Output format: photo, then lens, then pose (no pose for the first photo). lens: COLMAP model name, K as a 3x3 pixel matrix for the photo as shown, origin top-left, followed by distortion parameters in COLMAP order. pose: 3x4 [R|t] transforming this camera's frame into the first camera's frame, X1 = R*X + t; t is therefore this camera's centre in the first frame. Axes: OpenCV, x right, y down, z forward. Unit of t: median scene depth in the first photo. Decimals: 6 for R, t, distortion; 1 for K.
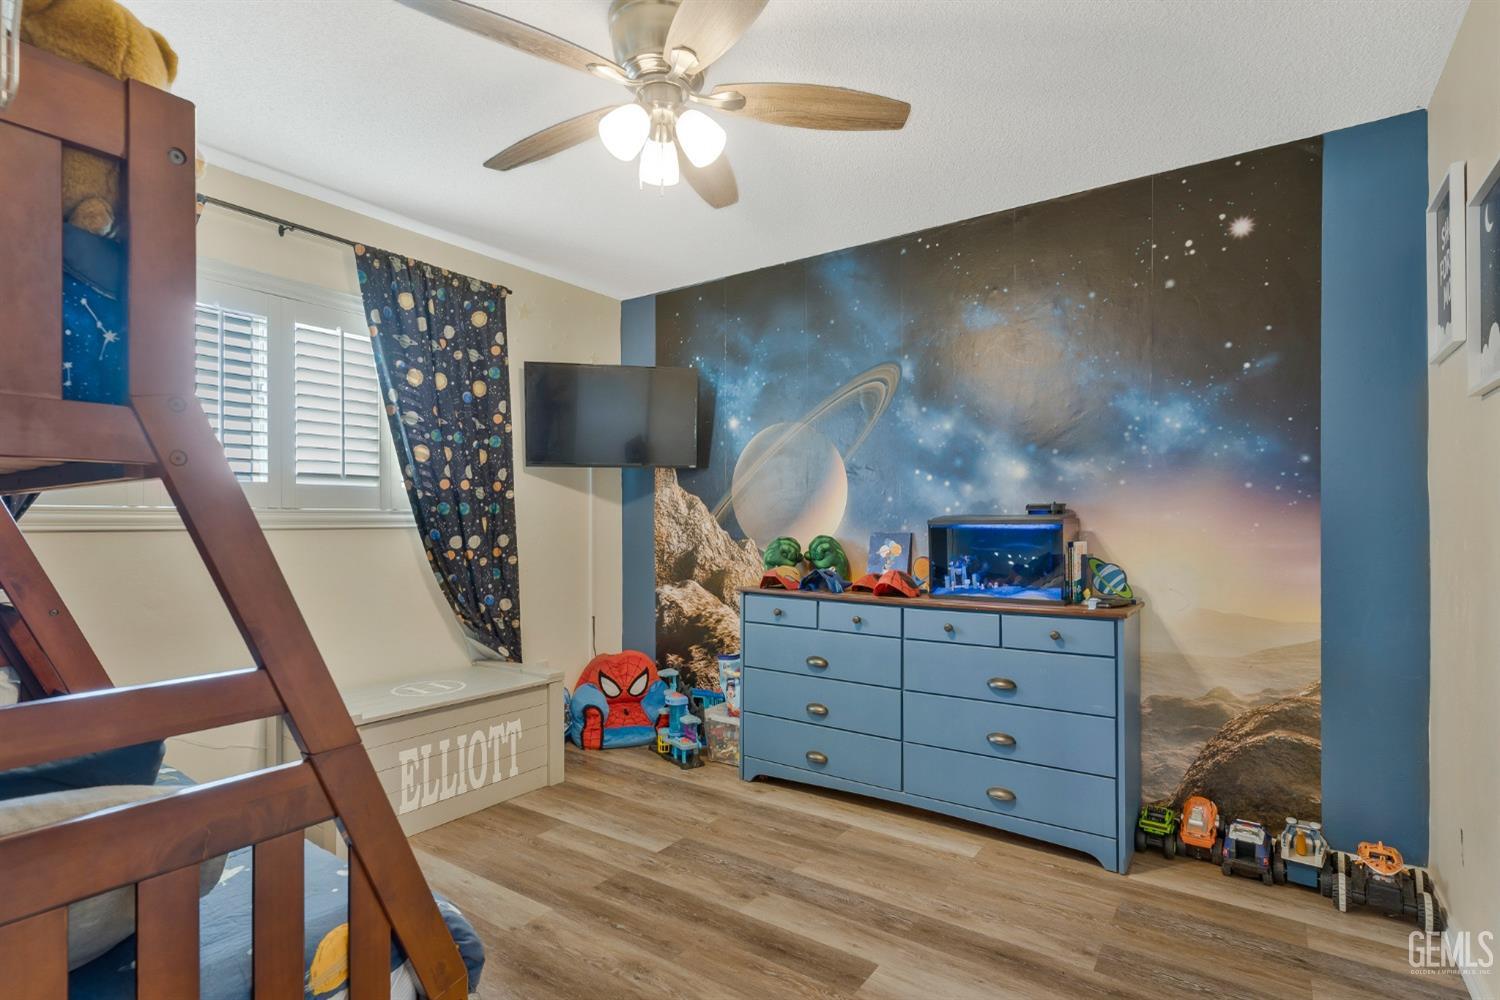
lens RADIAL K [[737.4, 0, 755.5], [0, 737.4, 511.6], [0, 0, 1]] dist [-0.000430, -0.000222]
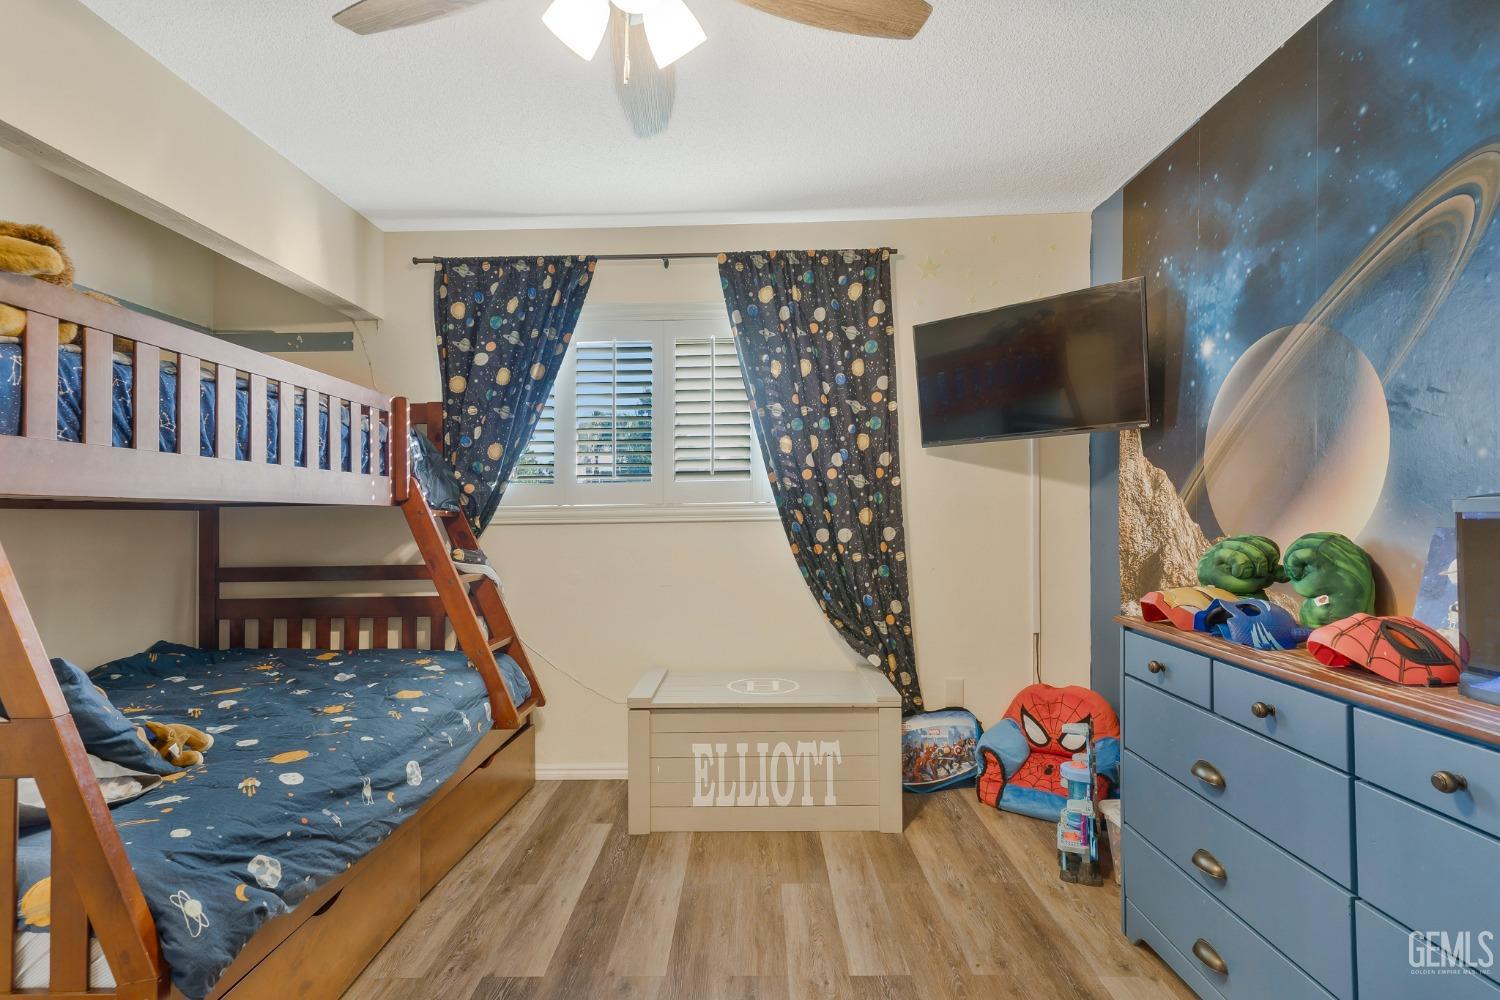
lens RADIAL K [[724.5, 0, 745.2], [0, 724.5, 497.4], [0, 0, 1]] dist [0.002039, 0.000609]
pose [[0.548687, -0.027957, -0.835561, 0.318949], [0.025464, 0.999536, -0.016722, 0.006322], [0.835640, -0.012102, 0.549144, 0.419321]]
